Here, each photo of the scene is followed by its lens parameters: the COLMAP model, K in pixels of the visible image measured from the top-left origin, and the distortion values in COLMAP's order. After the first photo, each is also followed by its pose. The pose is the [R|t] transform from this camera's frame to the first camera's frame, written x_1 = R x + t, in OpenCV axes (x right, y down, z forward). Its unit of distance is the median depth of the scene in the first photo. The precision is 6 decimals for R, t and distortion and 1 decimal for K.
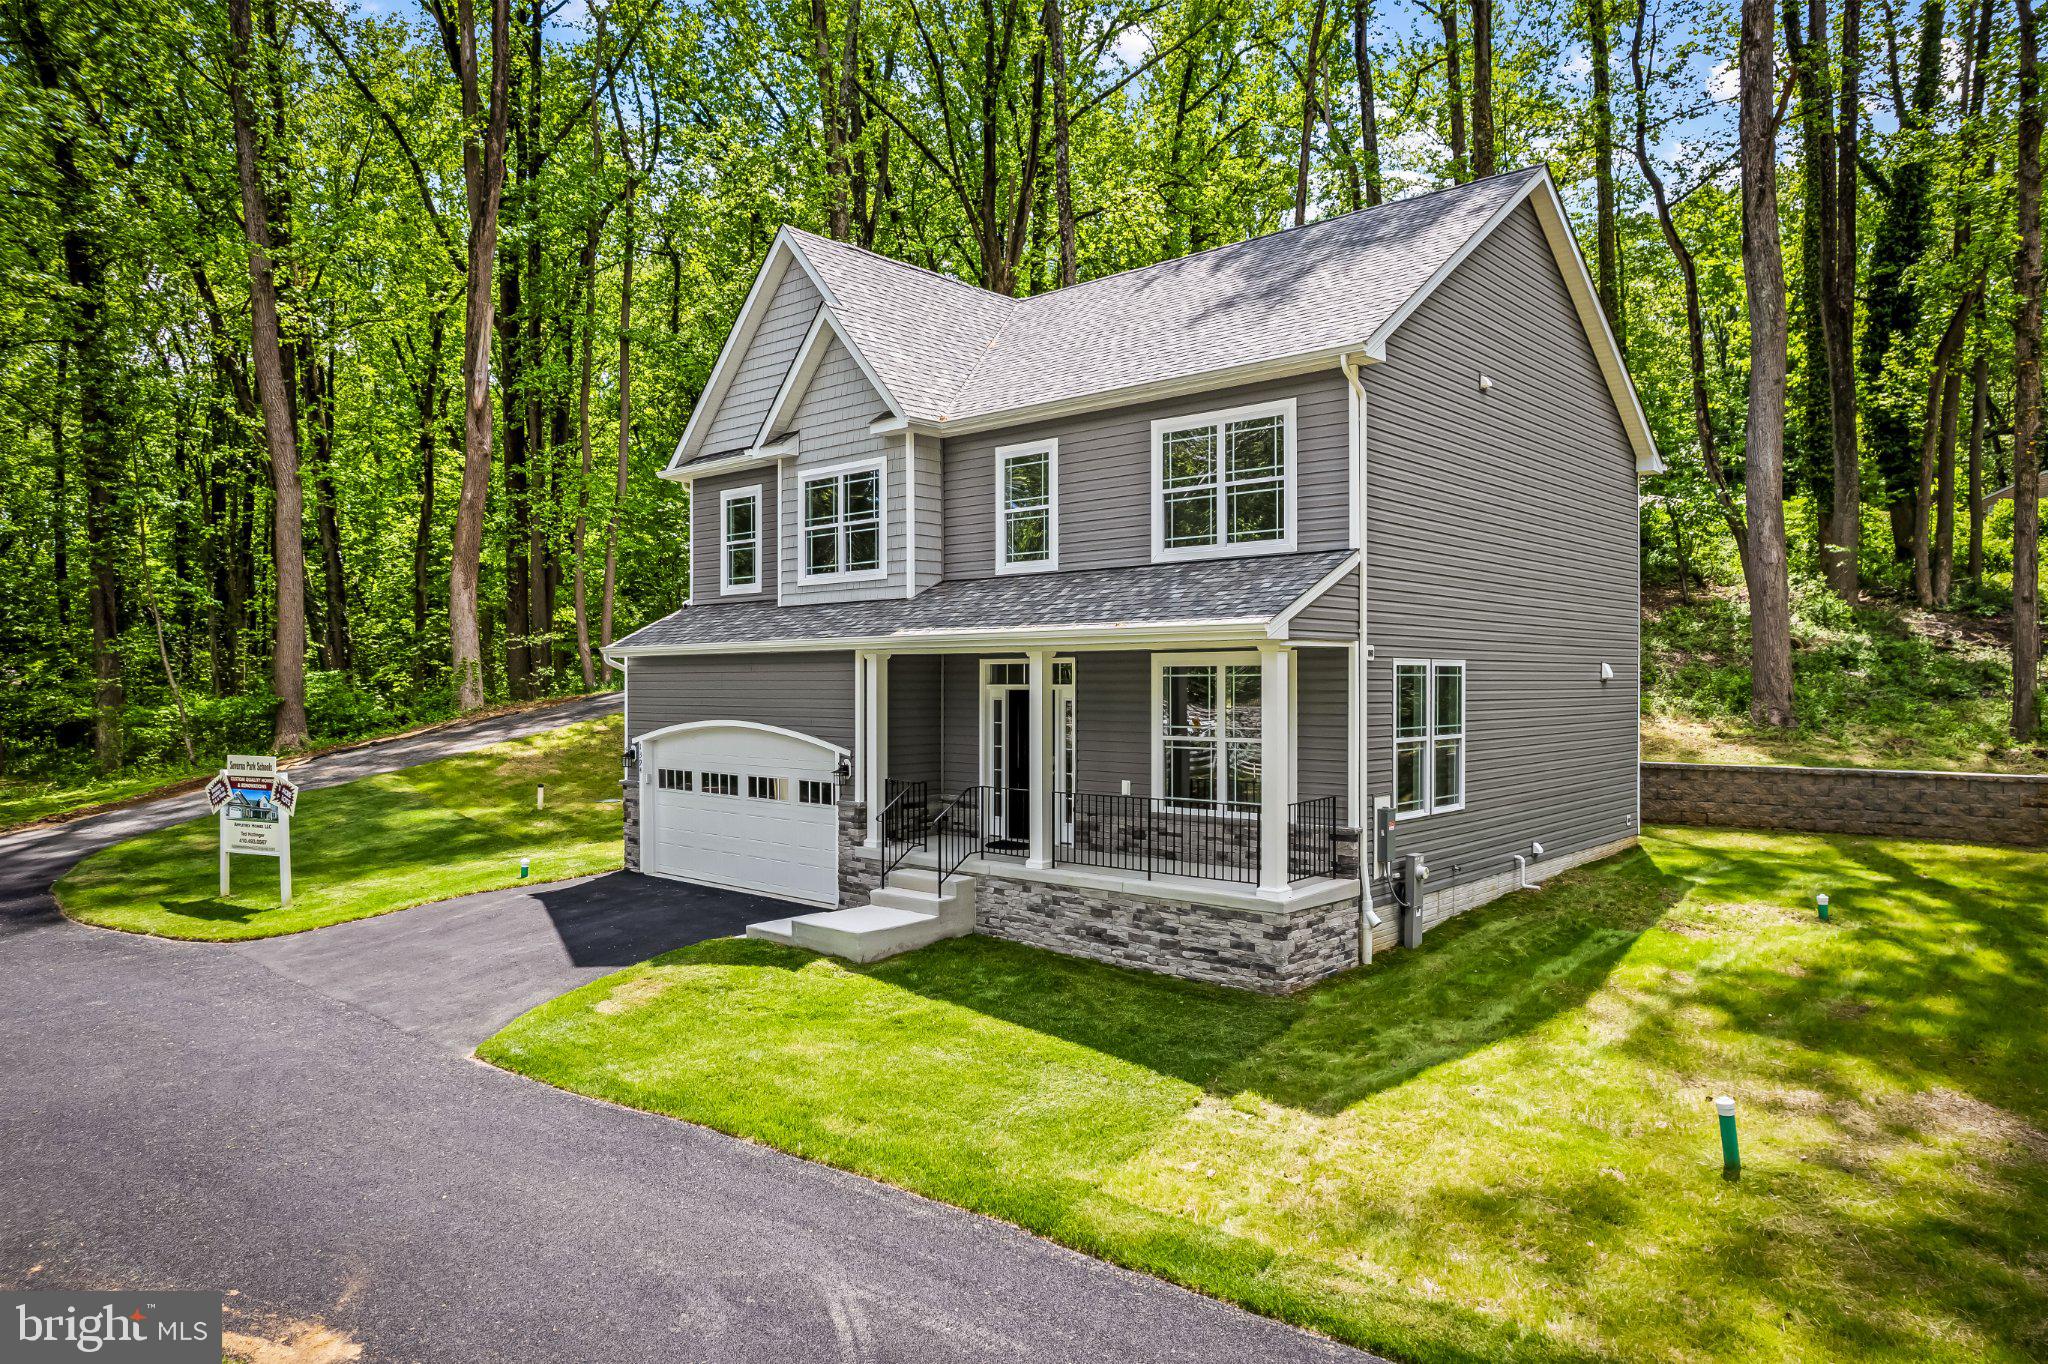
lens RADIAL K [[1310.8, 0, 1016.4], [0, 1310.8, 687.1], [0, 0, 1]] dist [-0.070492, 0.059640]
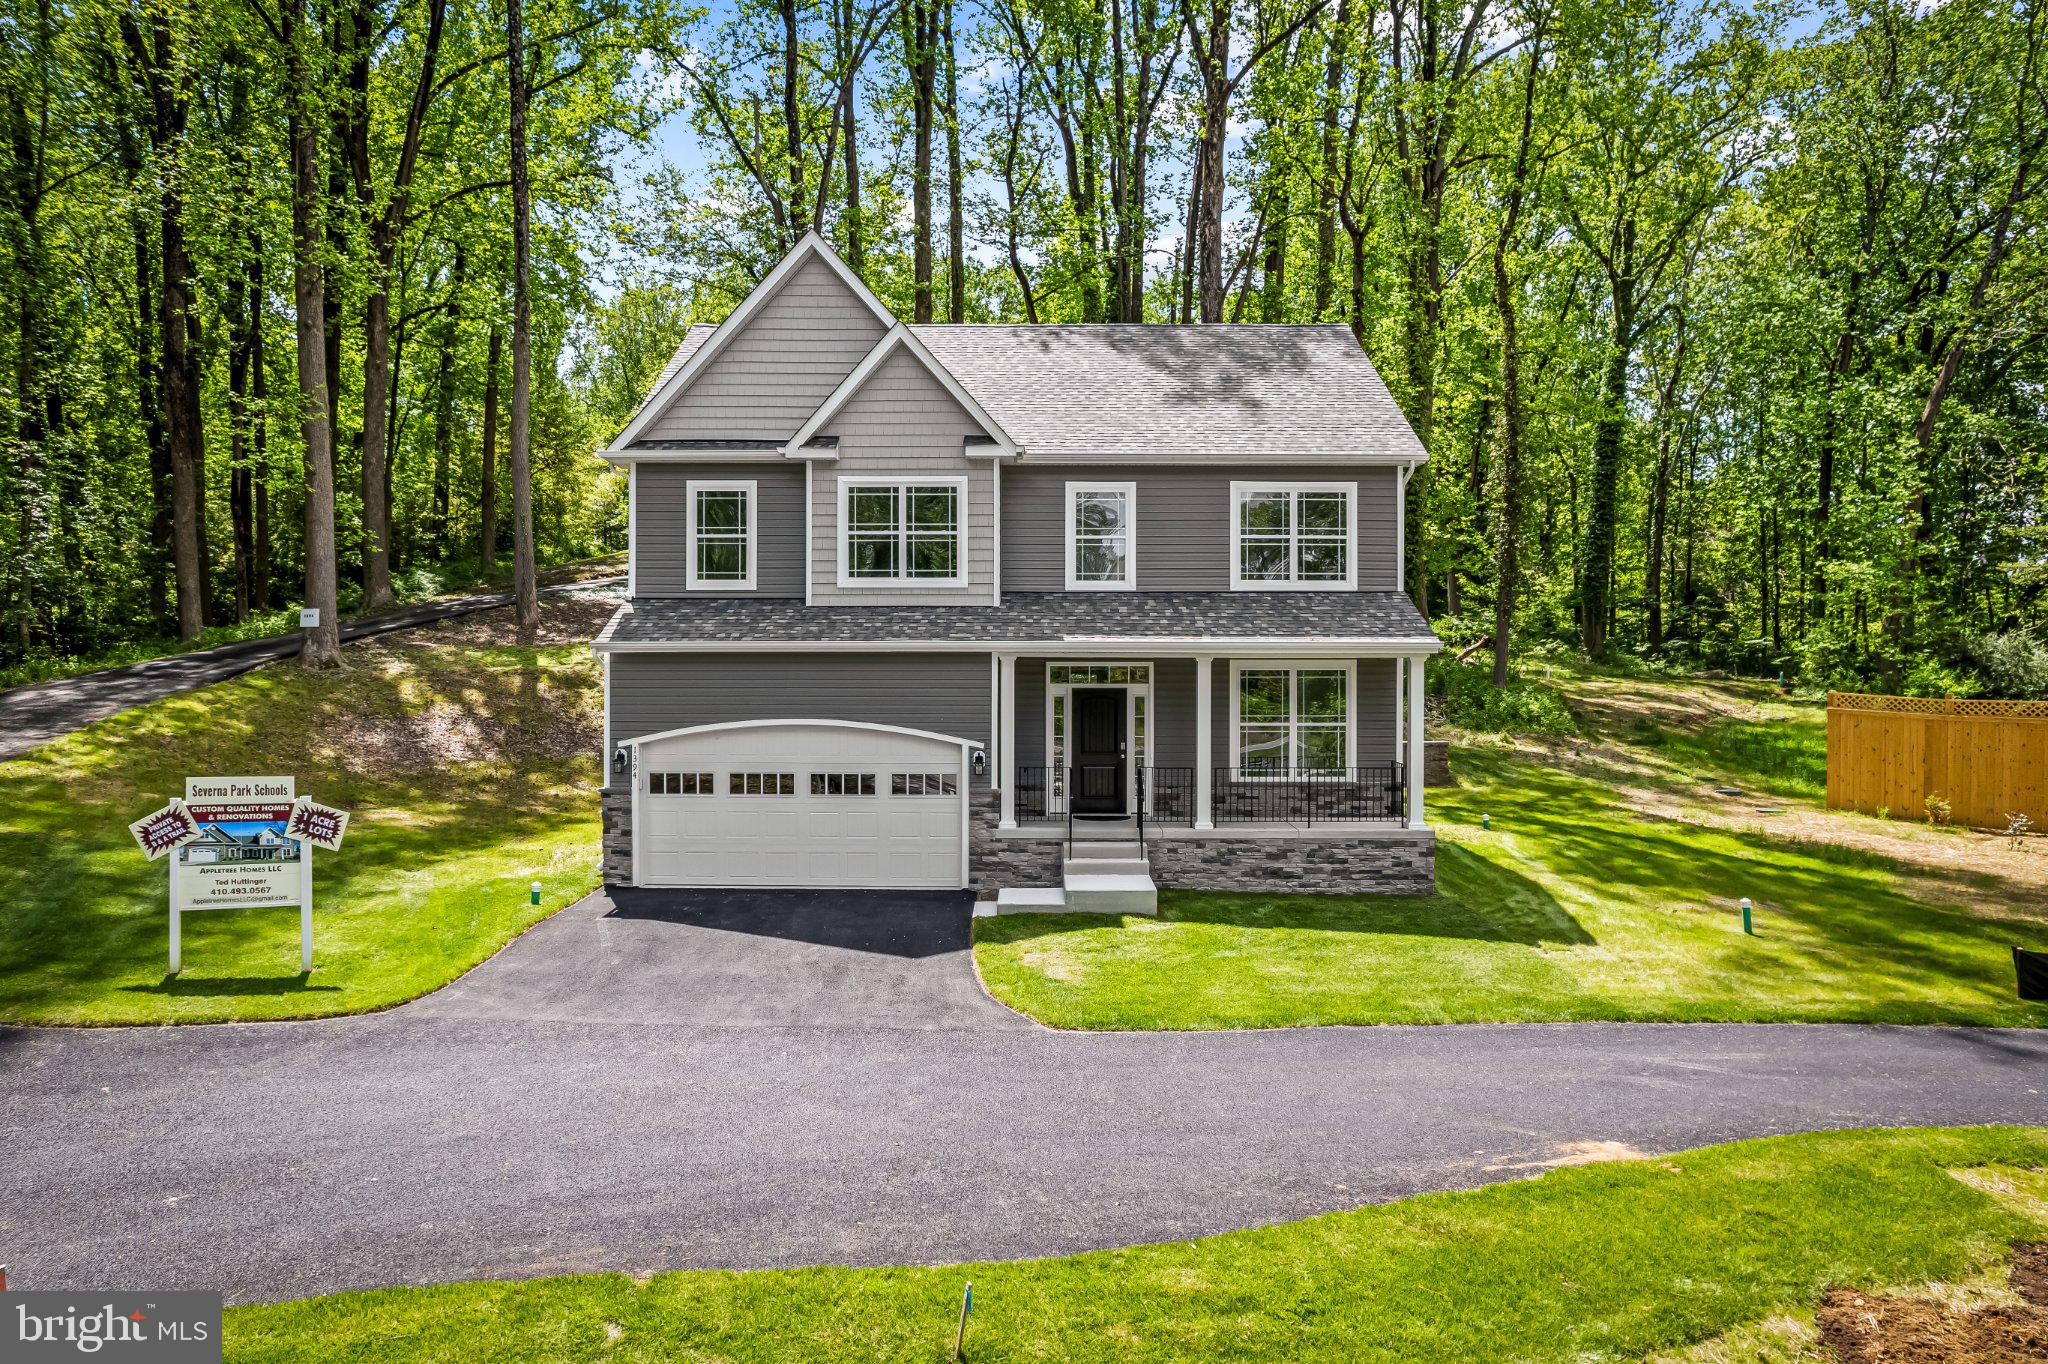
lens RADIAL K [[1310.8, 0, 1016.4], [0, 1310.8, 687.1], [0, 0, 1]] dist [-0.070492, 0.059640]
pose [[0.744630, 0.000412, 0.667478, -0.850041], [-0.000032, 1.000000, -0.000582, 0.001827], [-0.667478, 0.000412, 0.744630, 0.159071]]
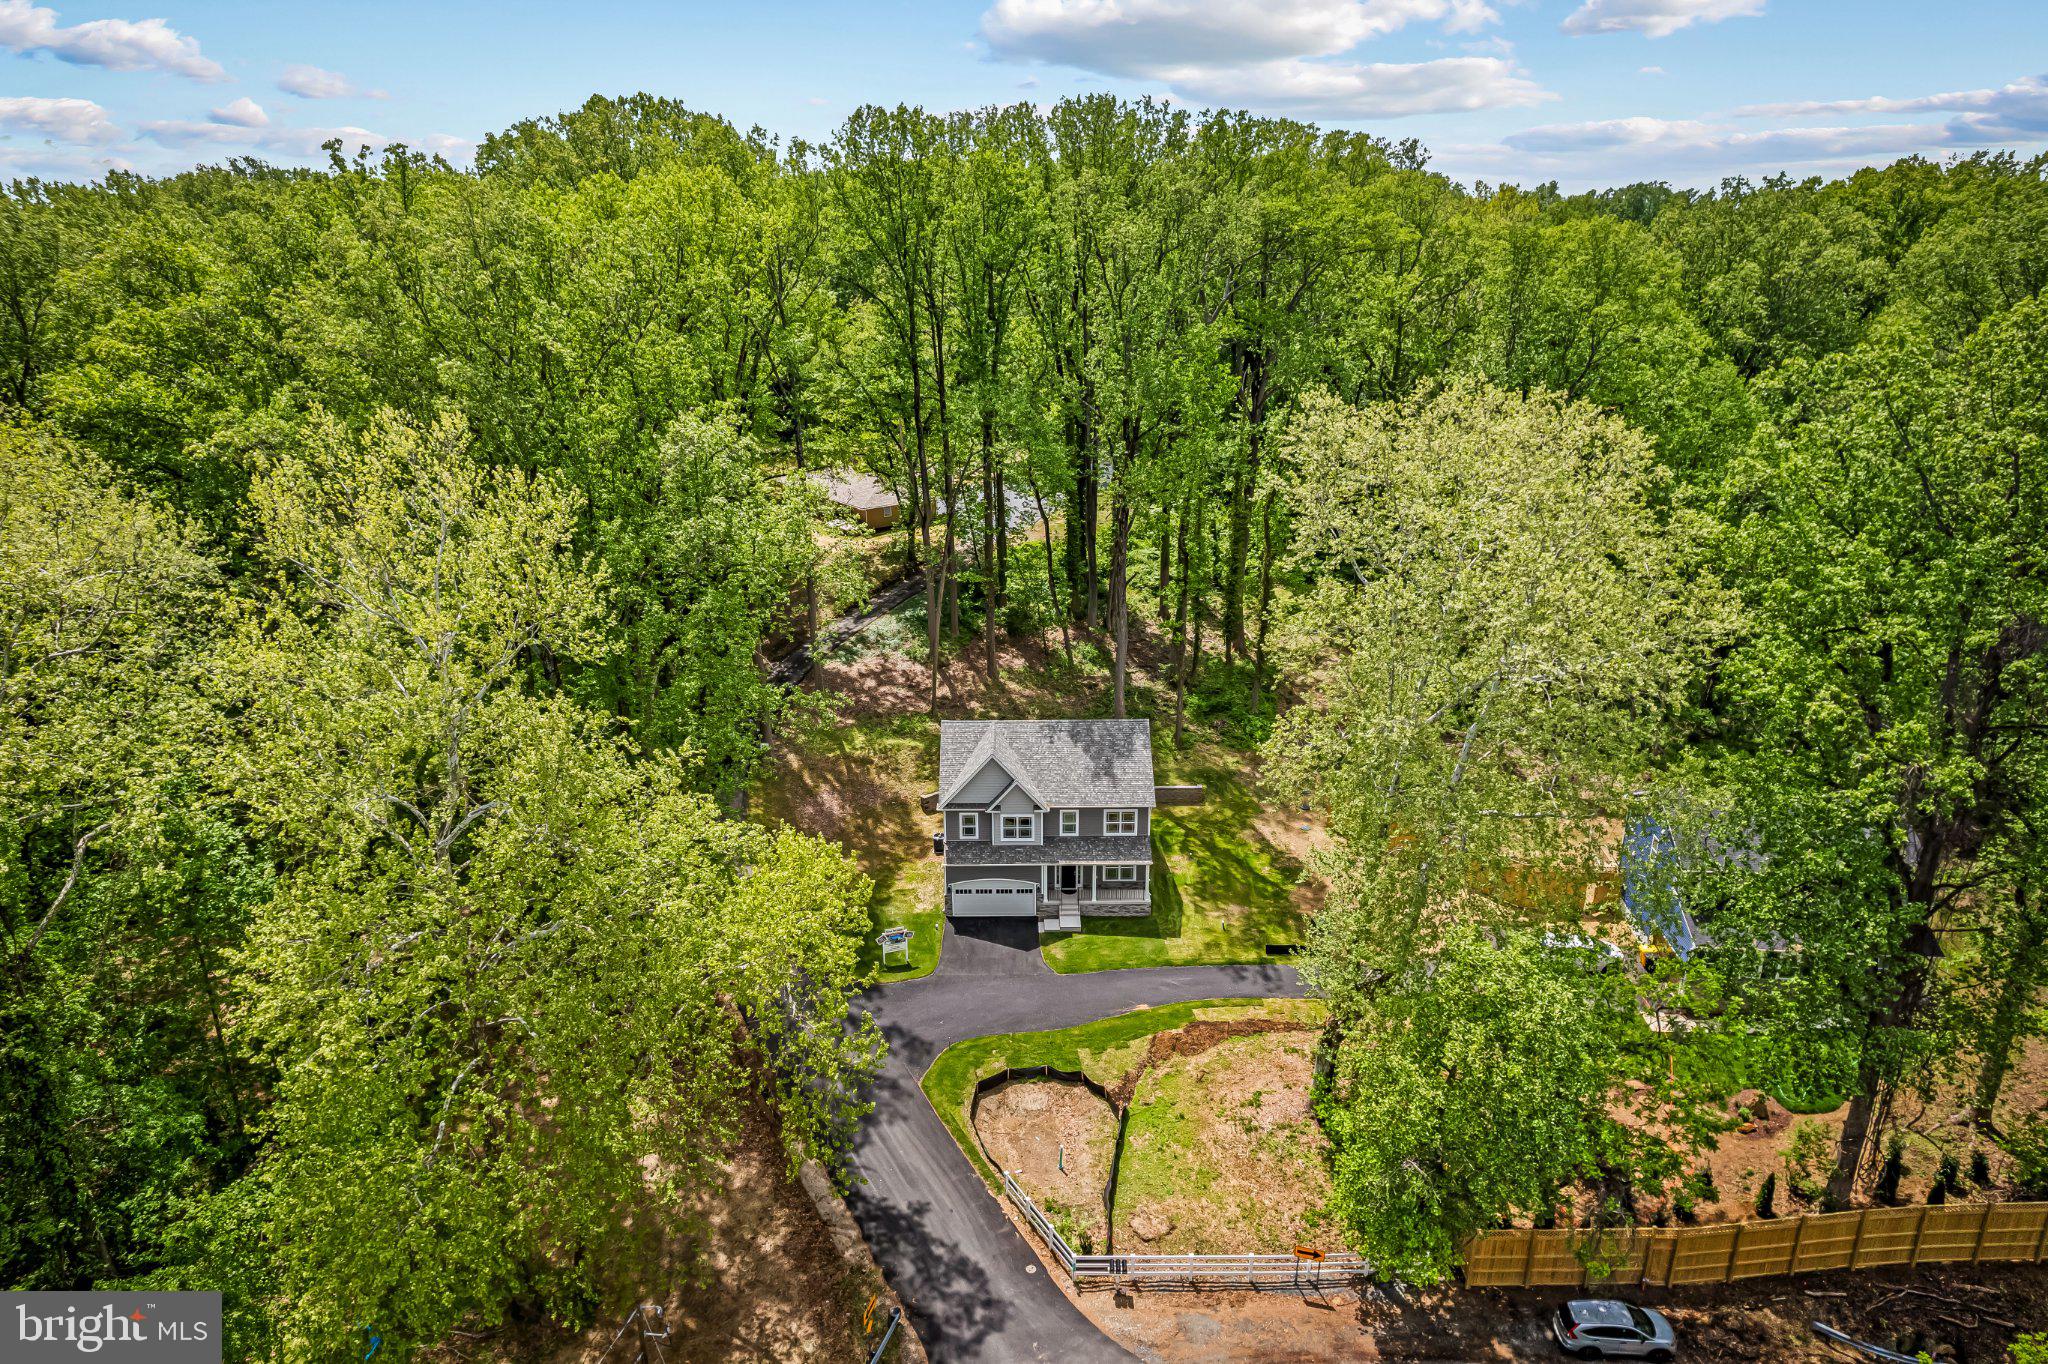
lens RADIAL K [[1310.8, 0, 1016.4], [0, 1310.8, 687.1], [0, 0, 1]] dist [-0.070492, 0.059640]
pose [[0.740448, -0.229544, 0.631701, -2.871125], [0.009934, 0.943507, 0.331203, -2.075956], [-0.672040, -0.238964, 0.700898, -1.928457]]
